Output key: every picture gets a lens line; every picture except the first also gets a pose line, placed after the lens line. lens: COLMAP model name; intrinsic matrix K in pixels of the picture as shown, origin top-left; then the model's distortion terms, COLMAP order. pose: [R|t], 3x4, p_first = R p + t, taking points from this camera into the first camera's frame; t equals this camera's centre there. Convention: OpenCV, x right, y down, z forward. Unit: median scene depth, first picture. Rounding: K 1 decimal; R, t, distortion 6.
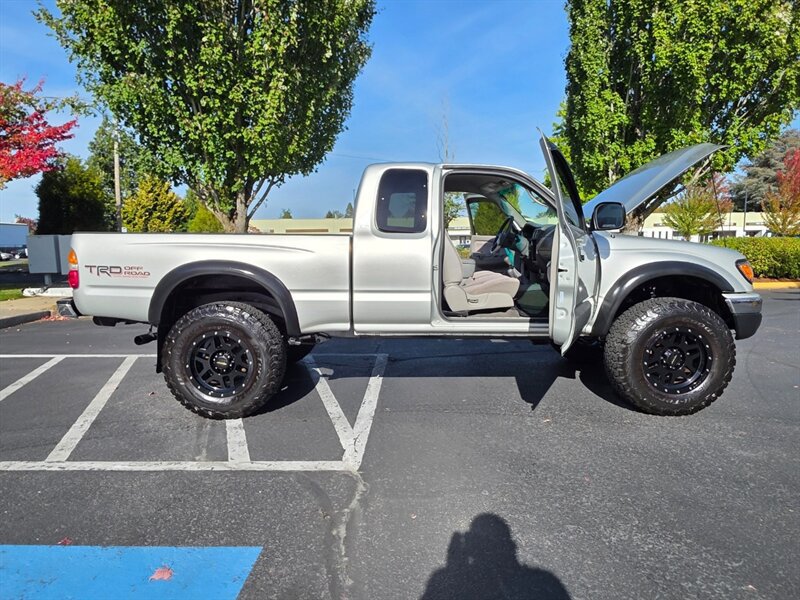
lens RADIAL K [[531.6, 0, 395.8], [0, 531.6, 303.5], [0, 0, 1]] dist [0.000854, -0.002131]
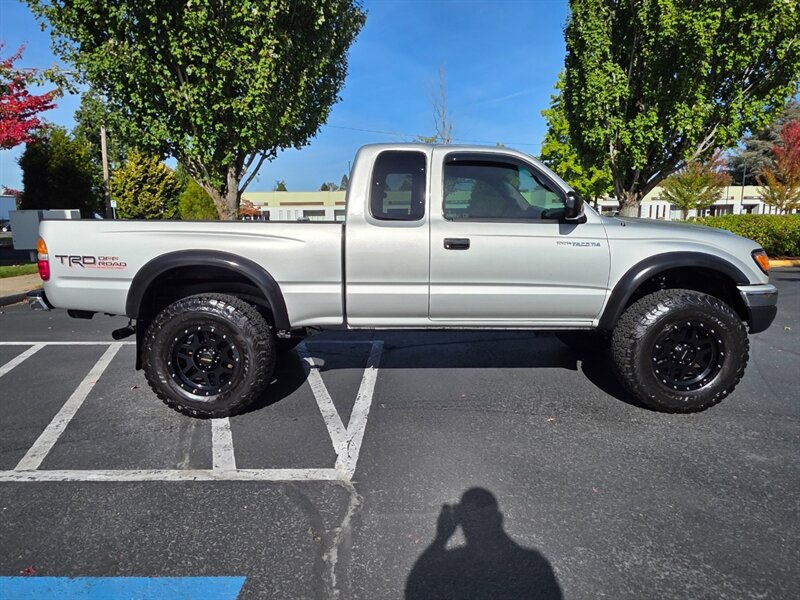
lens RADIAL K [[530.7, 0, 400.2], [0, 530.7, 302.3], [0, 0, 1]] dist [0.000318, 0.000634]
pose [[0.999876, -0.000940, 0.015728, 0.000448], [0.000155, 0.998757, 0.049852, -0.035190], [-0.015755, -0.049843, 0.998633, 0.063146]]
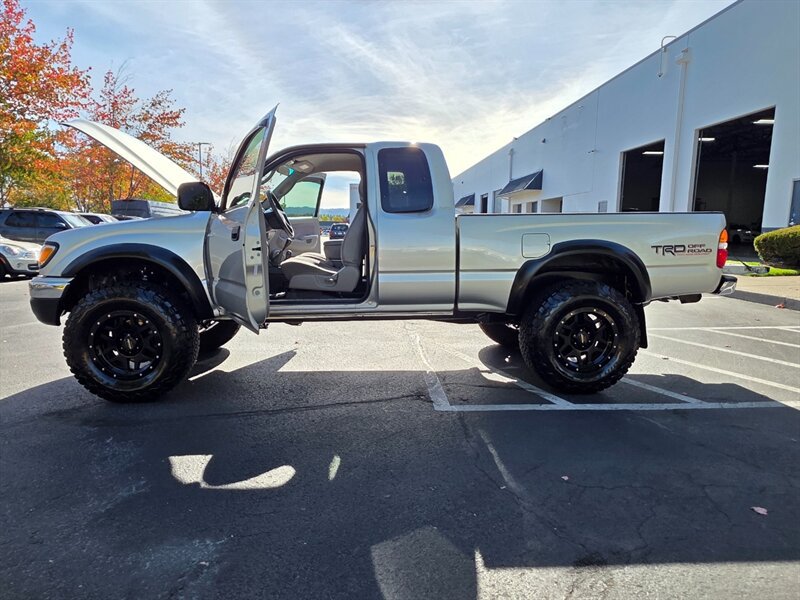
lens RADIAL K [[531.6, 0, 395.8], [0, 531.6, 303.5], [0, 0, 1]] dist [0.000854, -0.002131]
pose [[-0.997503, 0.010348, -0.069864, 0.091637], [-0.007267, 0.968917, 0.247279, -0.218812], [0.070251, 0.247170, -0.966422, 2.044392]]
